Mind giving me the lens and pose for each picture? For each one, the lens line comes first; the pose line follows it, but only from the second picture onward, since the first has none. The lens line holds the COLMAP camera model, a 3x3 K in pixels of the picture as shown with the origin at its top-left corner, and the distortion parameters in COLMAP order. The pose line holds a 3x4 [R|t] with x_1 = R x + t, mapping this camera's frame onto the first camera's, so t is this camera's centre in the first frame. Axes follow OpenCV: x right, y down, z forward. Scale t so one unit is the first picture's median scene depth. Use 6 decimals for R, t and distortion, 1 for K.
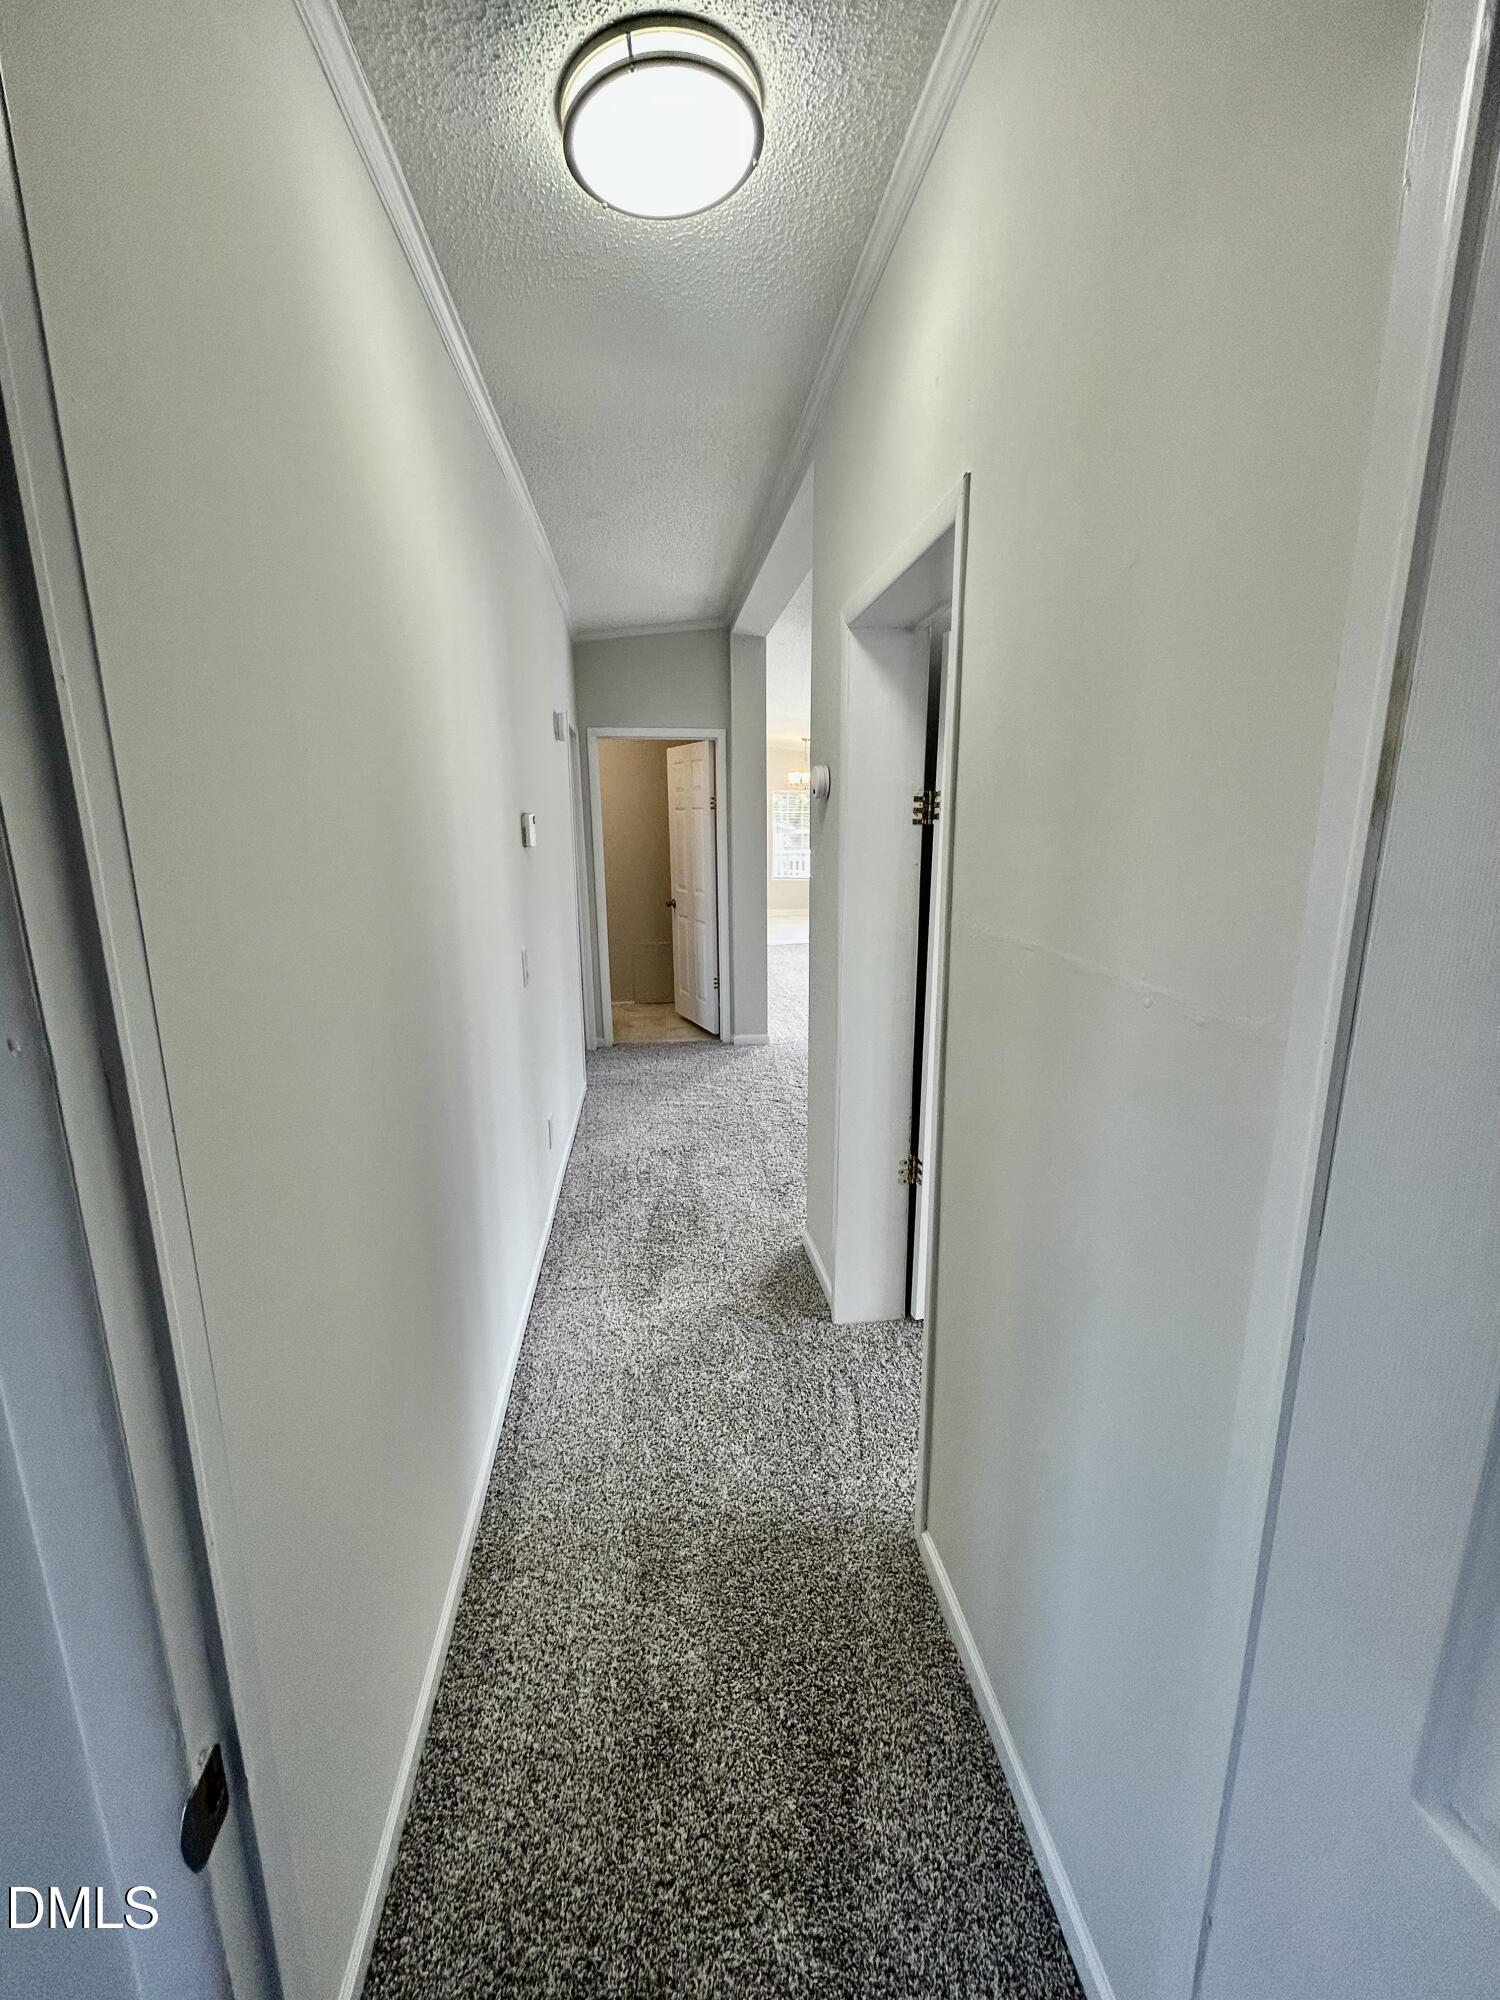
lens RADIAL K [[807.8, 0, 758.3], [0, 807.8, 996.1], [0, 0, 1]] dist [-0.000199, 0.000191]
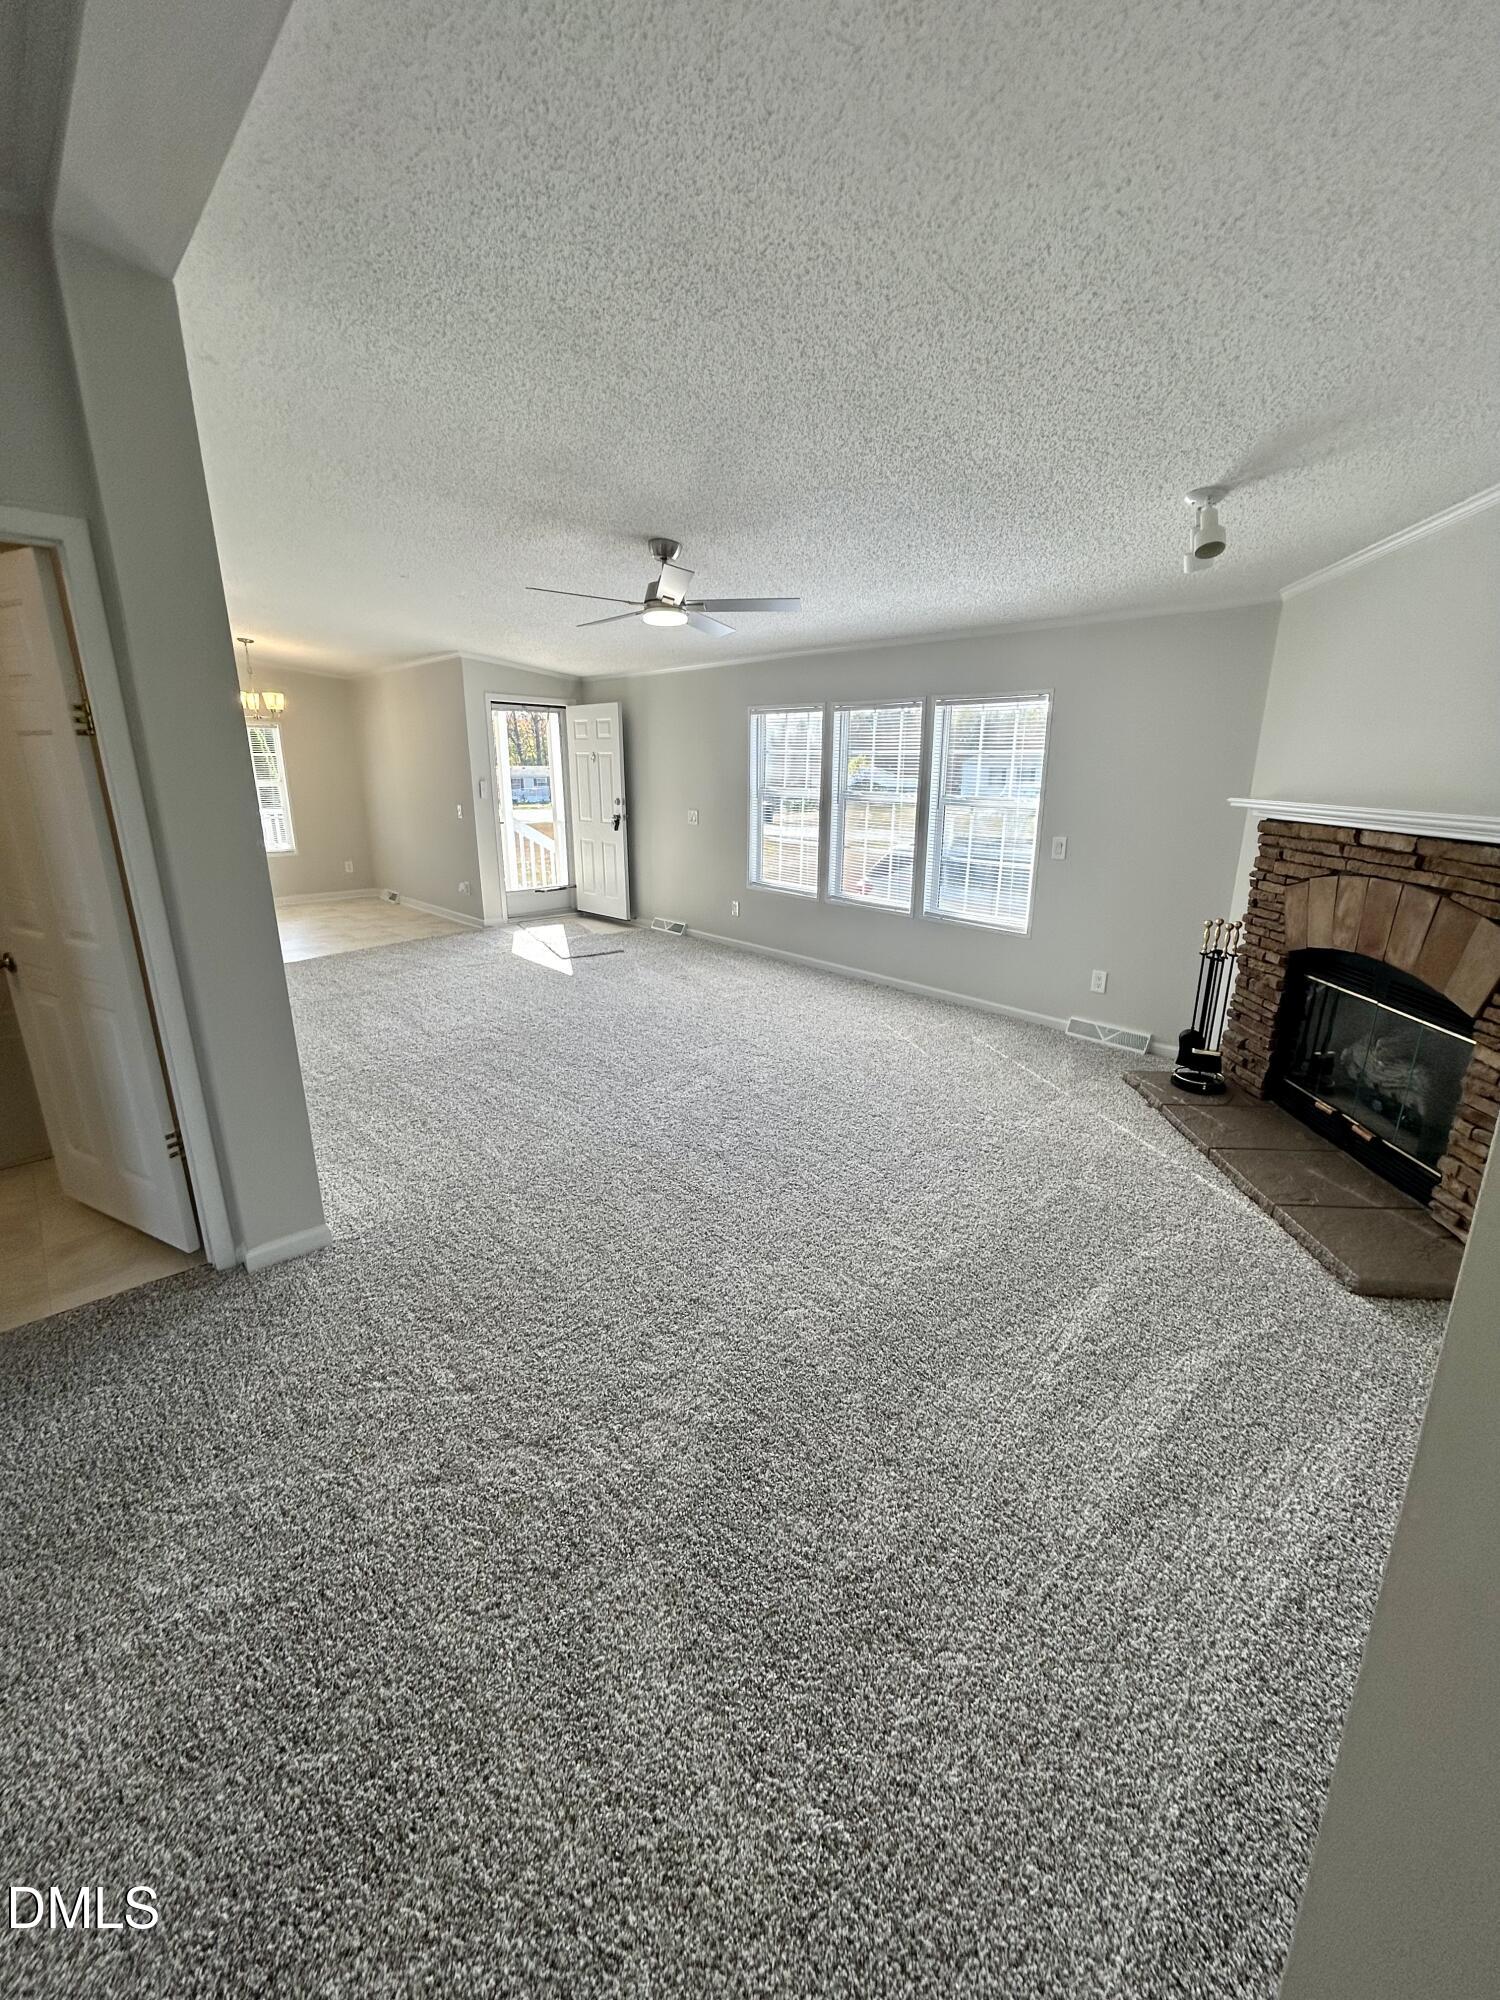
lens RADIAL K [[807.8, 0, 758.3], [0, 807.8, 996.1], [0, 0, 1]] dist [-0.000199, 0.000191]
pose [[0.812533, -0.151605, 0.562855, -0.029291], [0.114290, 0.988279, 0.101206, -0.105045], [-0.571601, -0.017904, 0.820336, 0.476382]]
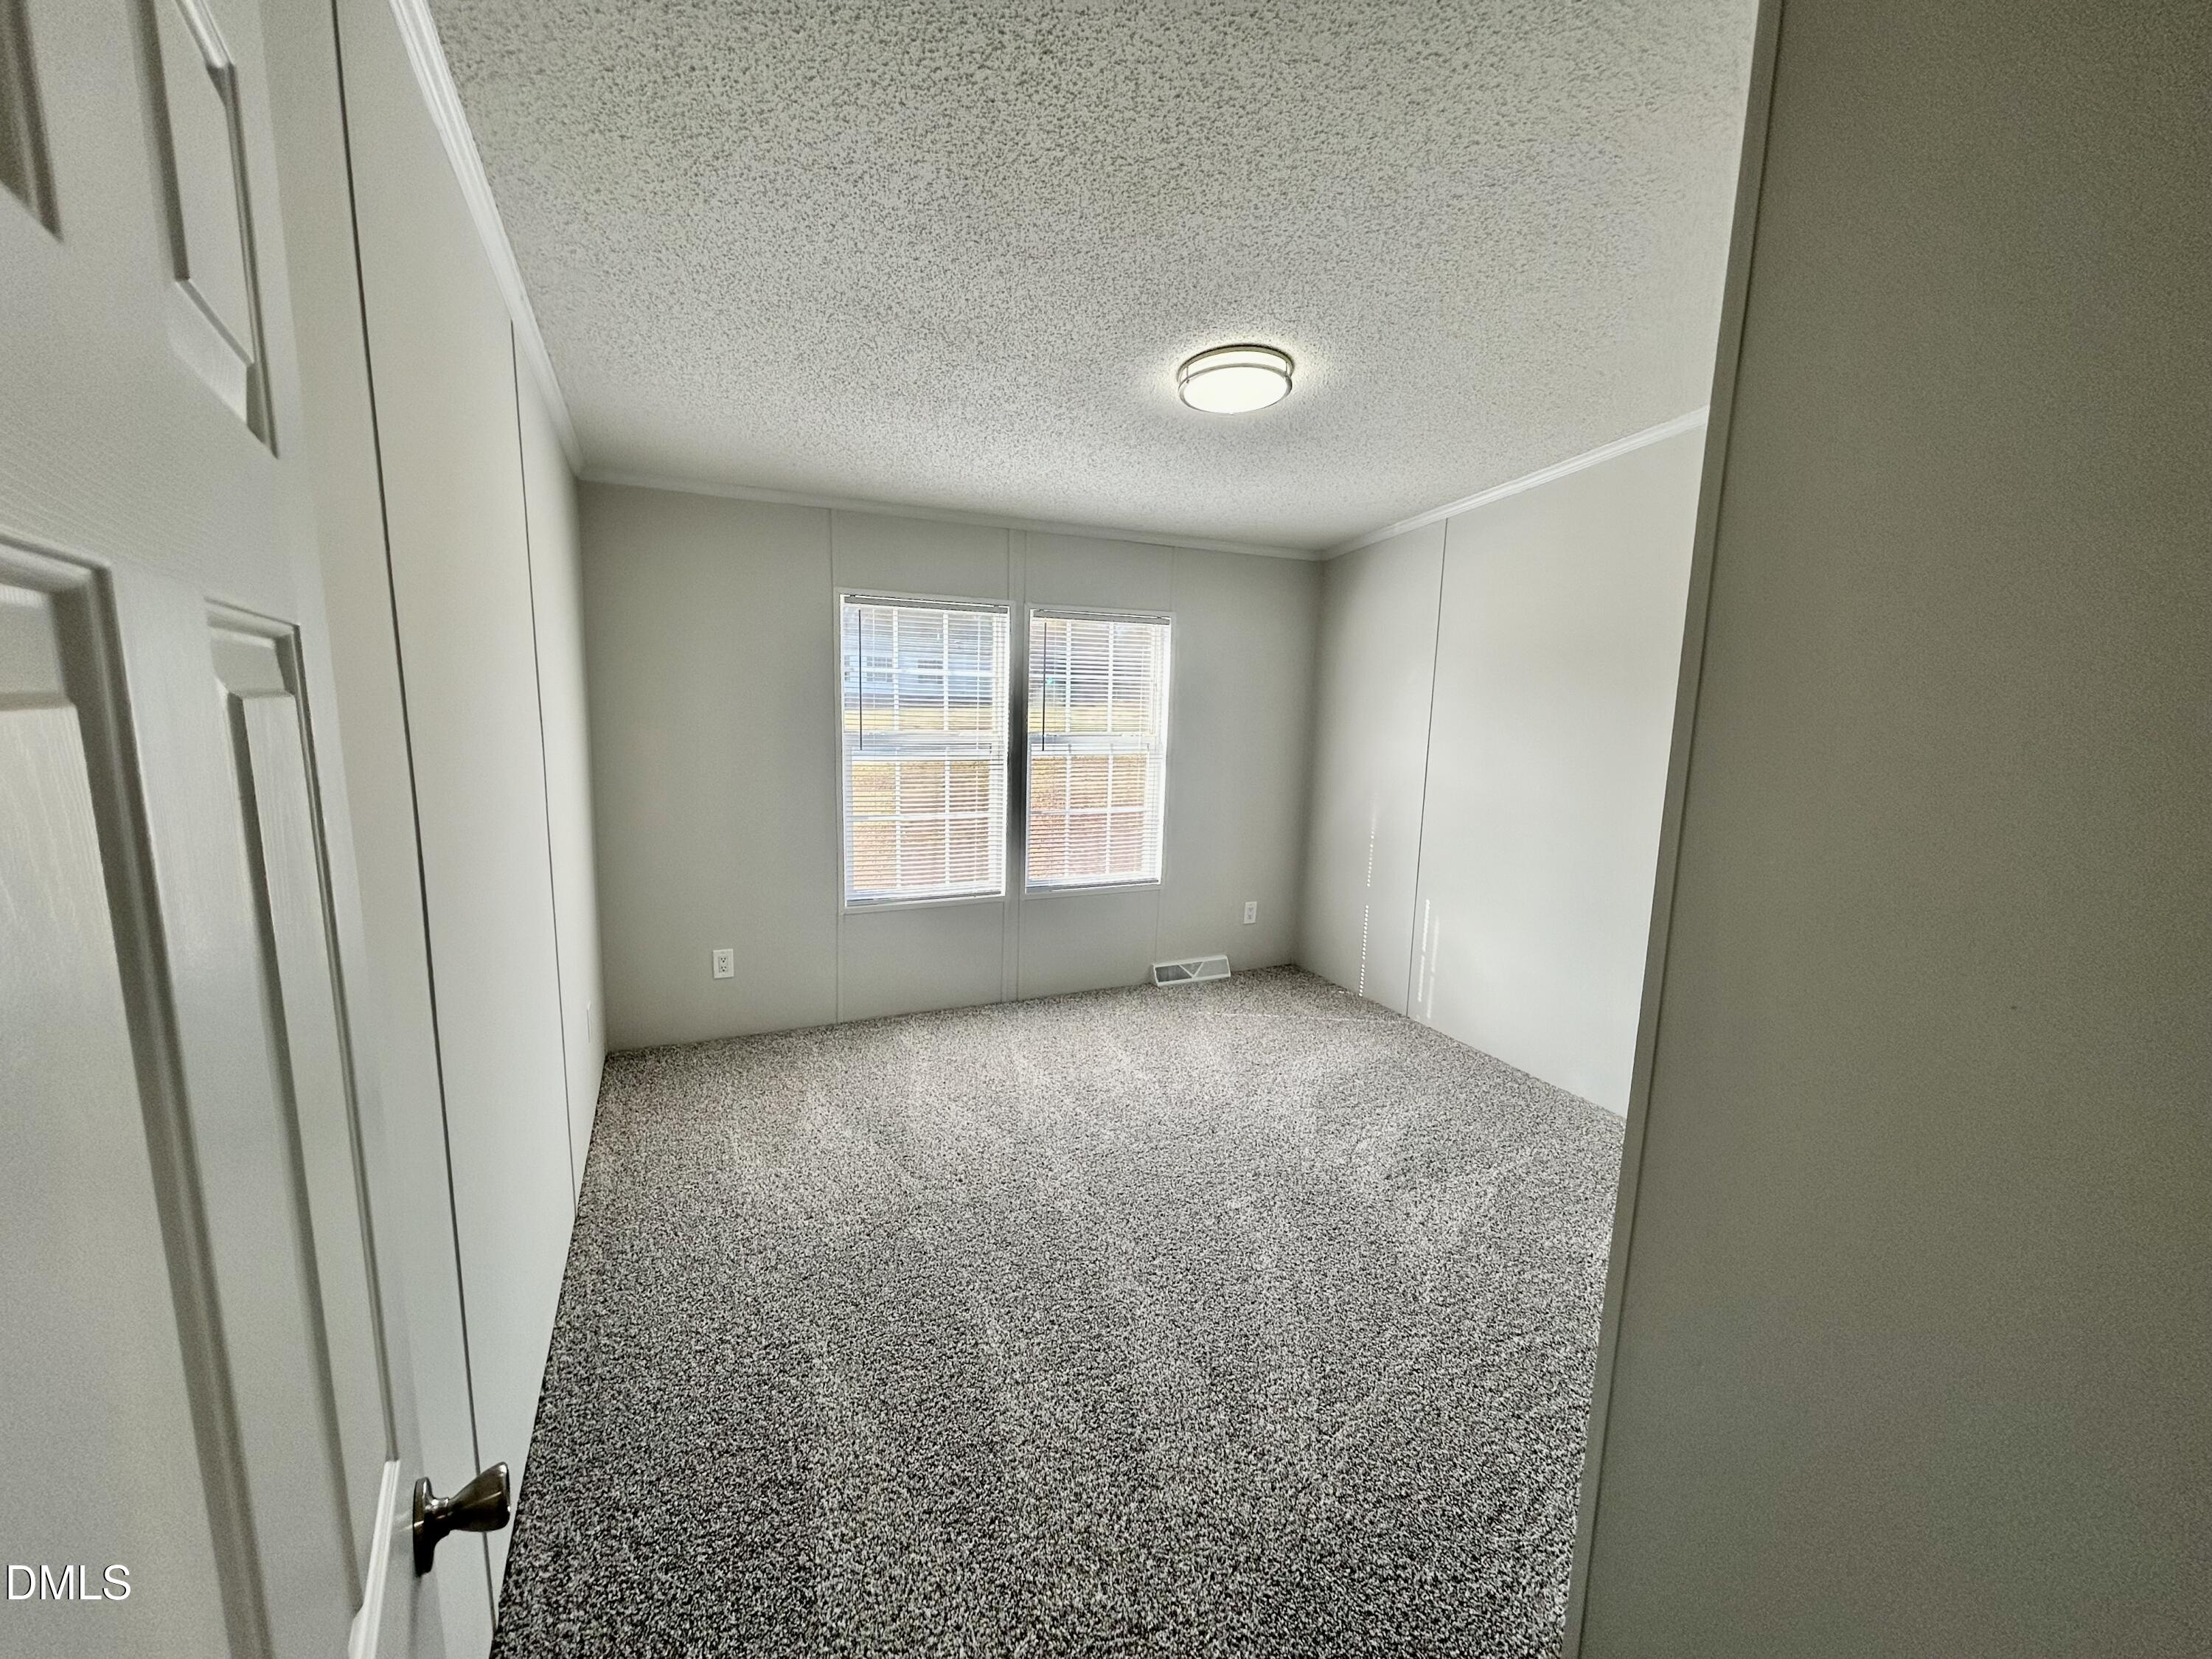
lens RADIAL K [[893.4, 0, 1089.0], [0, 893.4, 836.8], [0, 0, 1]] dist [-0.000199, 0.000191]
pose [[-0.249987, -0.157713, 0.955318, -0.042752], [0.191030, 0.959218, 0.208345, -0.168962], [-0.949218, 0.234578, -0.209664, 0.762267]]
